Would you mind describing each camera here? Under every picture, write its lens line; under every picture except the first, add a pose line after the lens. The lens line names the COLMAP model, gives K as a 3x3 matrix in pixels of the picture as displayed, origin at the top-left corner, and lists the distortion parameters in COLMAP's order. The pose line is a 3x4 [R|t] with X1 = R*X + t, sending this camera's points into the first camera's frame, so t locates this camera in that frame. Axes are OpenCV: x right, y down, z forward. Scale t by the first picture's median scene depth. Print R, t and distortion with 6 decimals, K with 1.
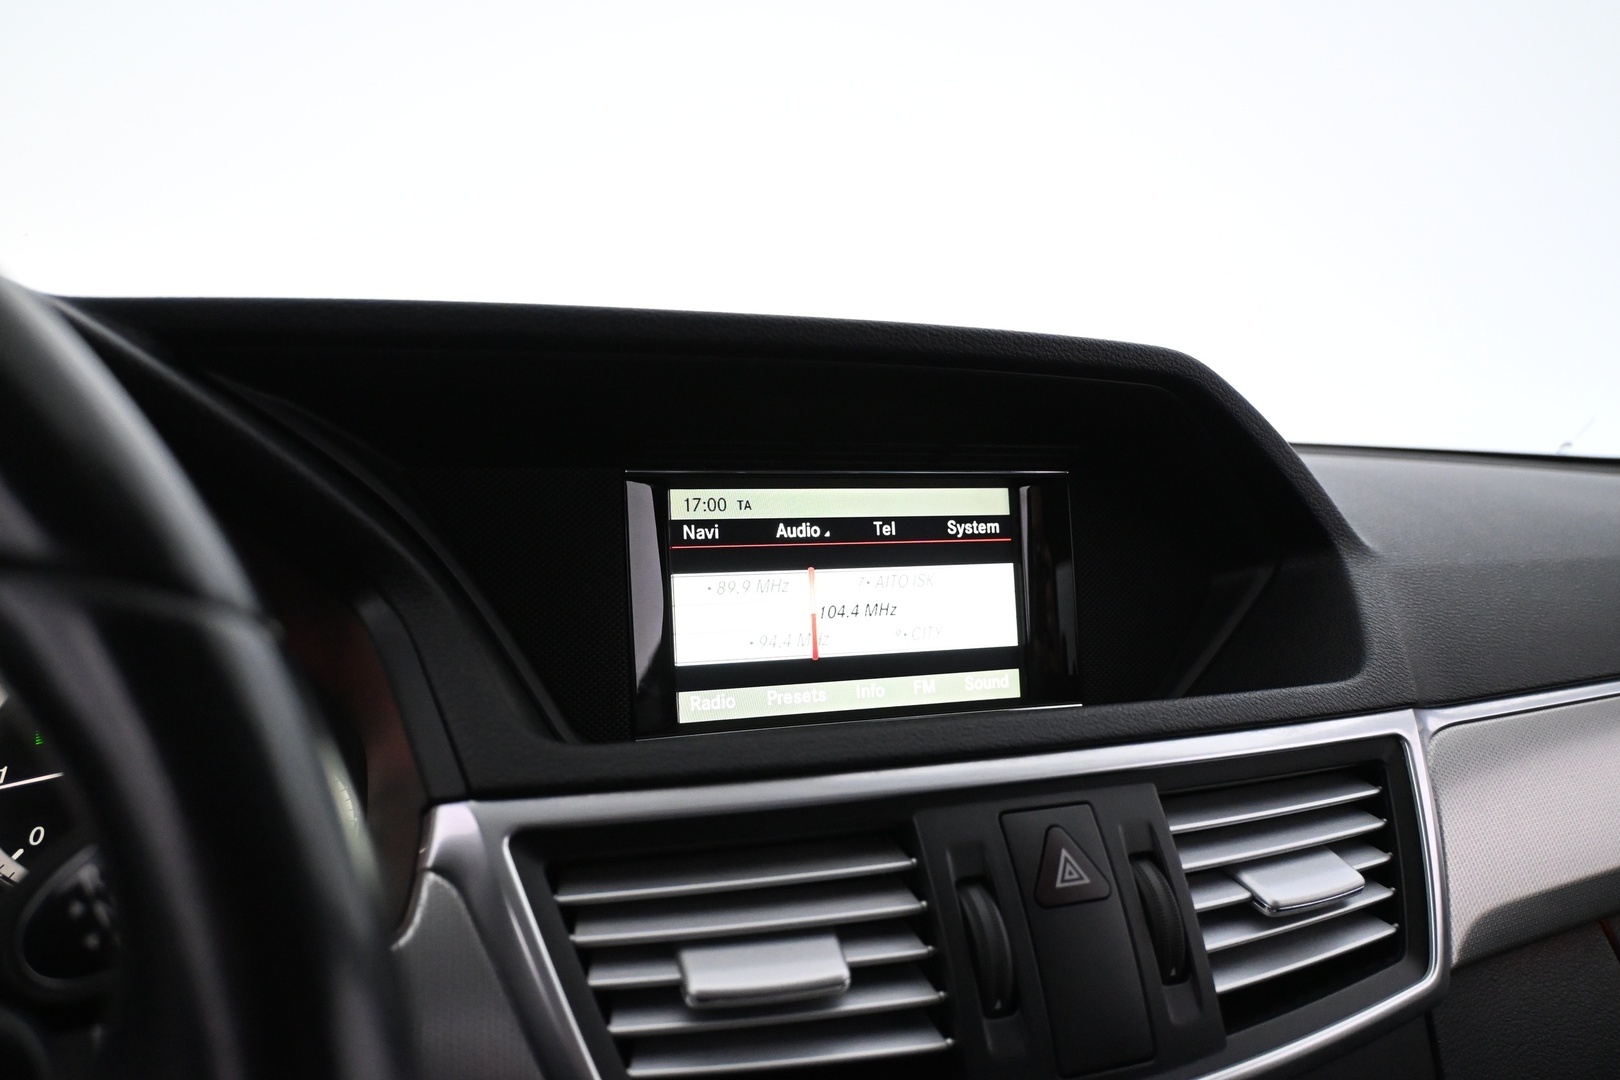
lens RADIAL K [[1233.8, 0, 812.6], [0, 1233.8, 540.9], [0, 0, 1]] dist [-0.016414, -0.010304]
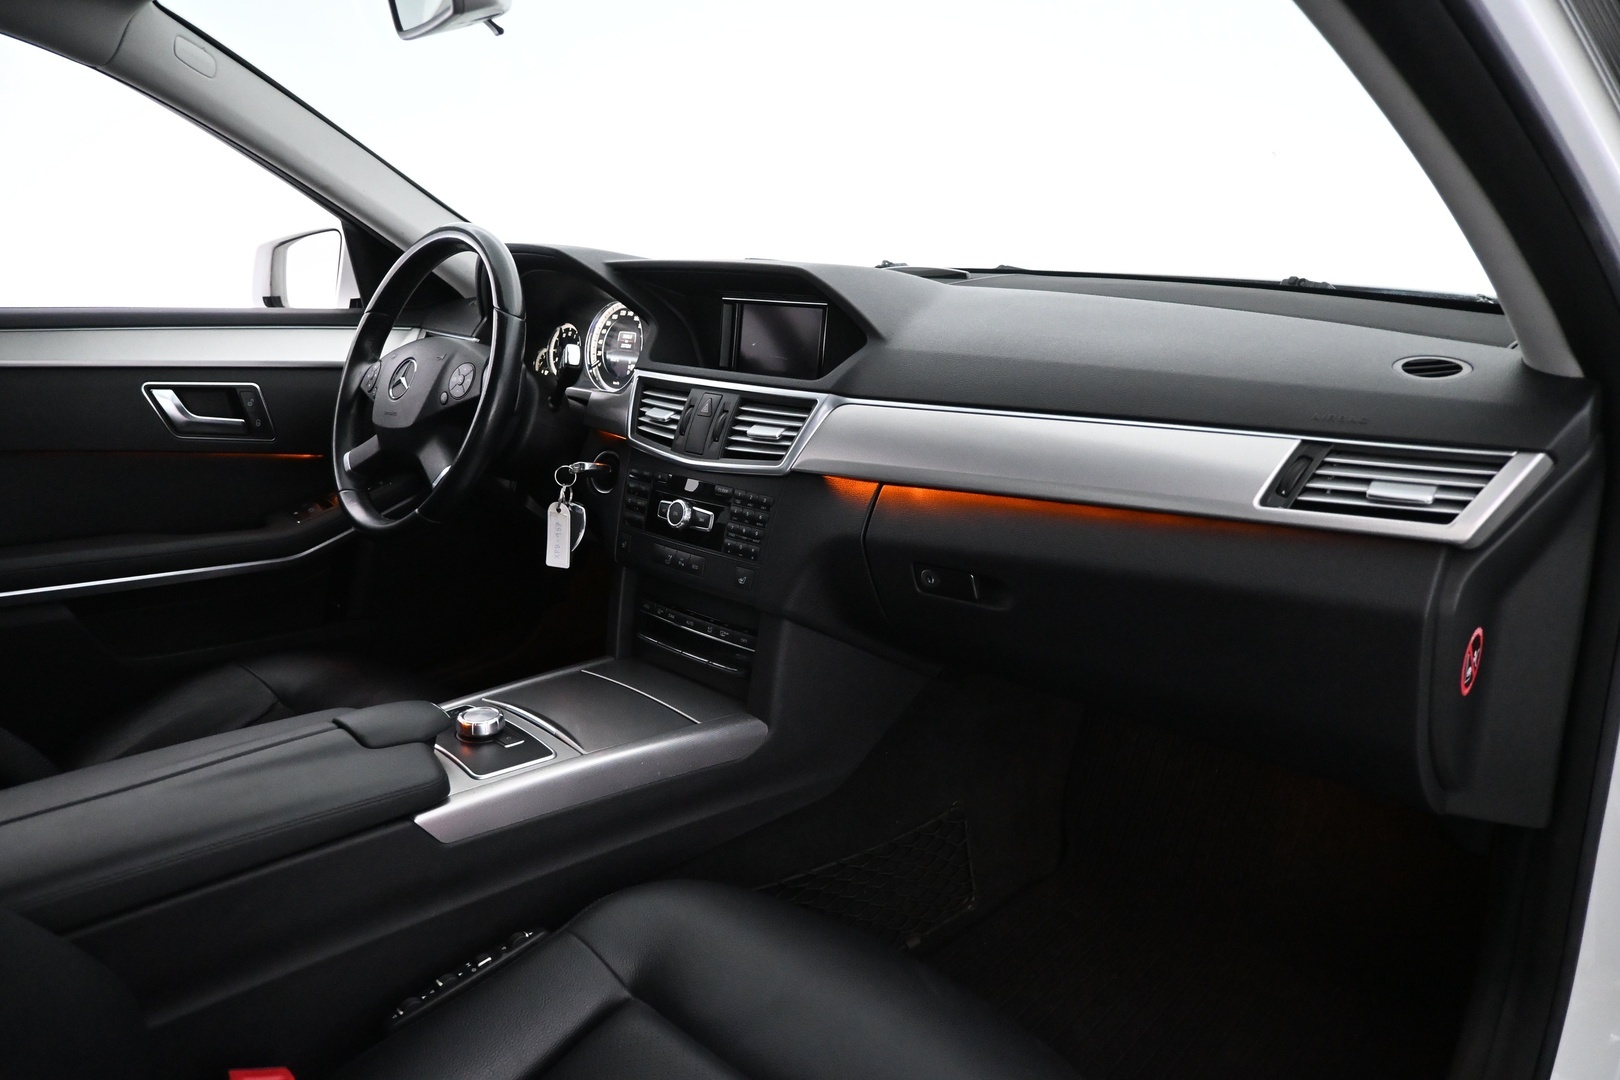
lens RADIAL K [[1097.4, 0, 813.8], [0, 1097.4, 540.9], [0, 0, 1]] dist [-0.005658, -0.005003]
pose [[0.416778, 0.242720, -0.876004, 3.489947], [-0.046958, 0.968154, 0.245912, -0.200759], [0.907795, -0.061355, 0.414903, -0.174175]]
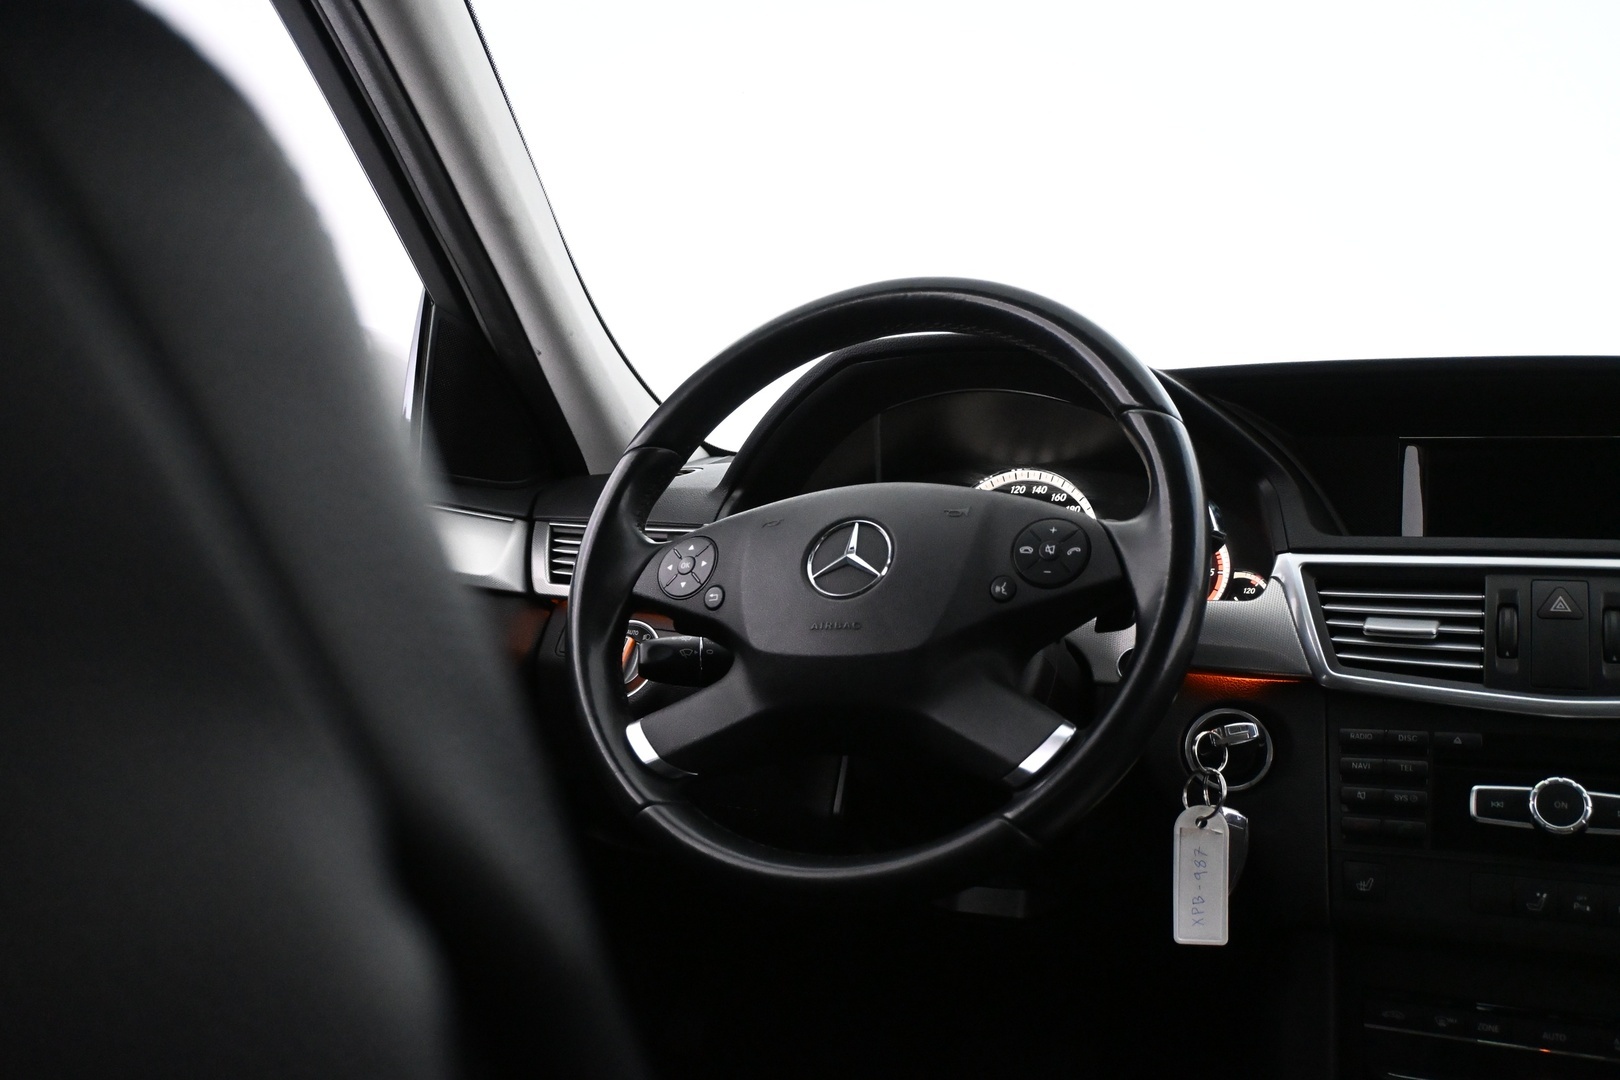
lens RADIAL K [[1508.6, 0, 819.3], [0, 1508.6, 538.9], [0, 0, 1]] dist [-0.013928, 0.000000]
pose [[0.696160, 0.003451, -0.717878, 1.149251], [-0.073417, 0.995088, -0.066412, 0.410265], [0.714122, 0.098938, 0.692994, -1.669949]]
